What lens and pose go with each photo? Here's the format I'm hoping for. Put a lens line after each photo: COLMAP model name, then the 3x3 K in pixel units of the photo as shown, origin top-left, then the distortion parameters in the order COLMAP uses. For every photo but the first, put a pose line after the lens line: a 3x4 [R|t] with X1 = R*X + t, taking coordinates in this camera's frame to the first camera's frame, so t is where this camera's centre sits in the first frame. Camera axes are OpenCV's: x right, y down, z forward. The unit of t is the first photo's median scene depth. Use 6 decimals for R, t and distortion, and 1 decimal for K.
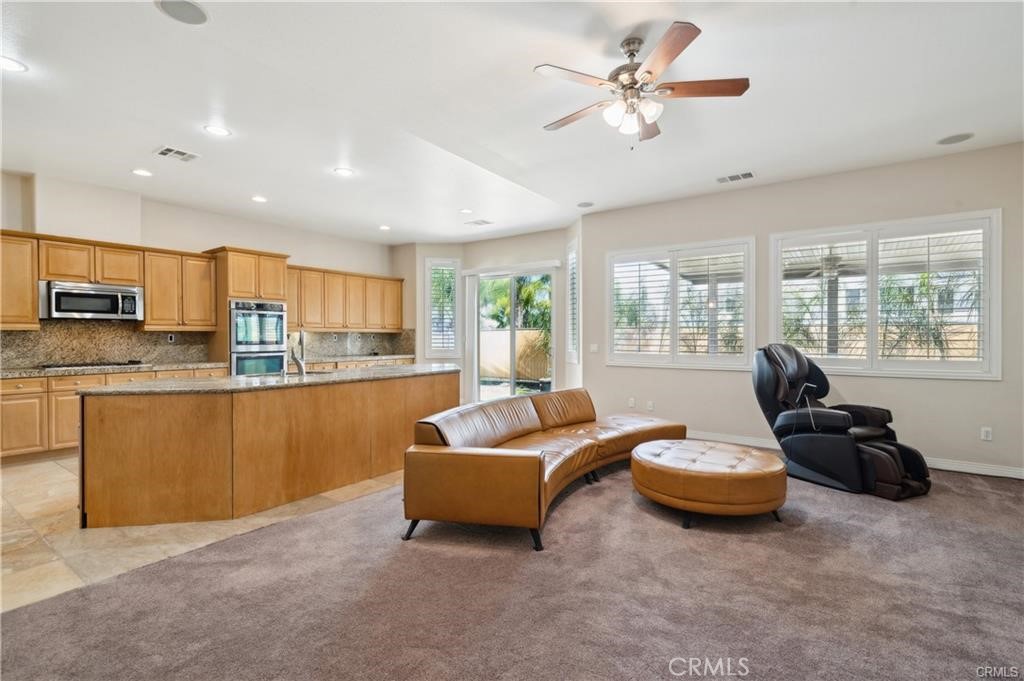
lens RADIAL K [[482.9, 0, 511.9], [0, 482.9, 341.2], [0, 0, 1]] dist [0.004634, 0.000357]
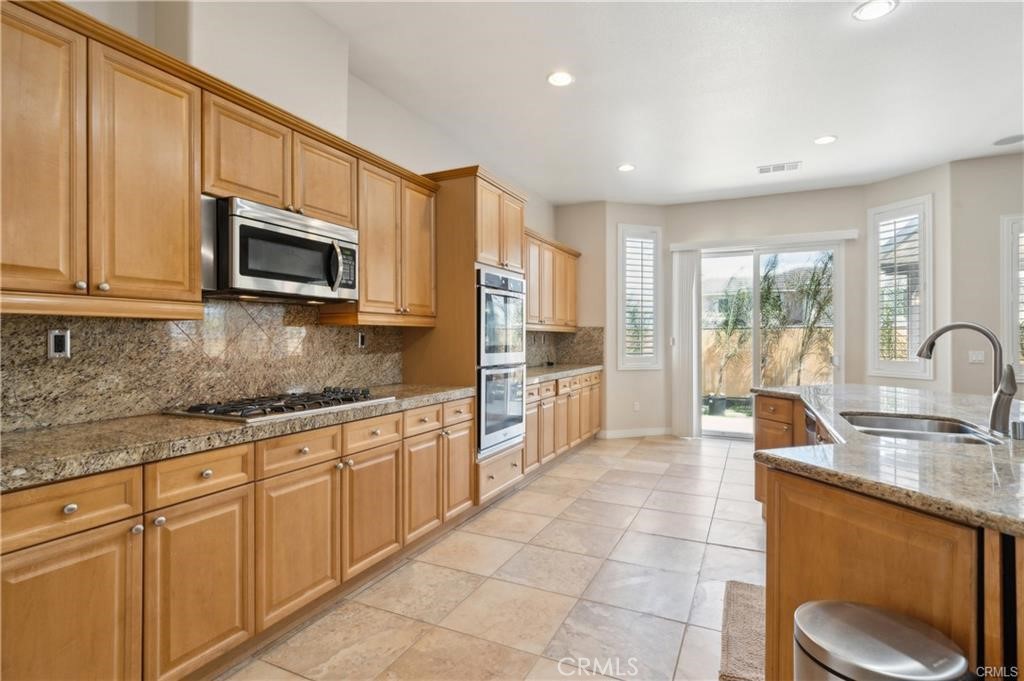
lens RADIAL K [[518.3, 0, 514.6], [0, 518.3, 335.5], [0, 0, 1]] dist [0.011186, -0.001410]
pose [[0.982068, 0.004853, 0.188467, -0.718444], [-0.002103, 0.999888, -0.014788, -0.003901], [-0.188518, 0.014126, 0.981968, 0.480558]]
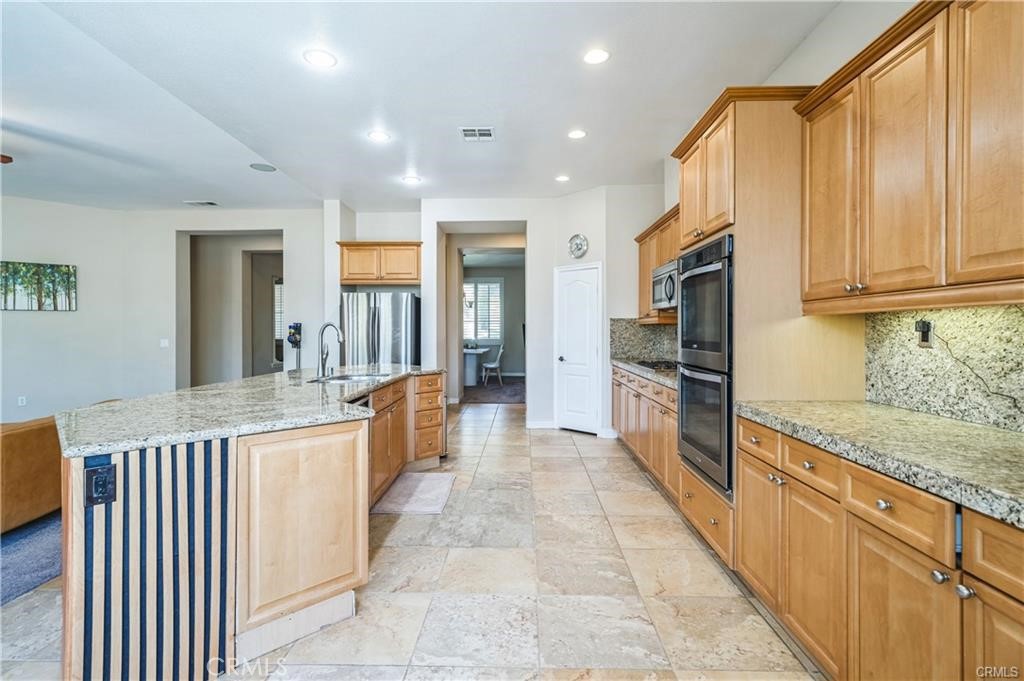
lens RADIAL K [[482.9, 0, 519.7], [0, 482.9, 336.2], [0, 0, 1]] dist [0.004634, 0.000357]
pose [[-0.818278, 0.008688, -0.574757, -0.181228], [-0.004938, 0.999743, 0.022142, -0.015218], [0.574802, 0.020957, -0.818024, 1.444173]]
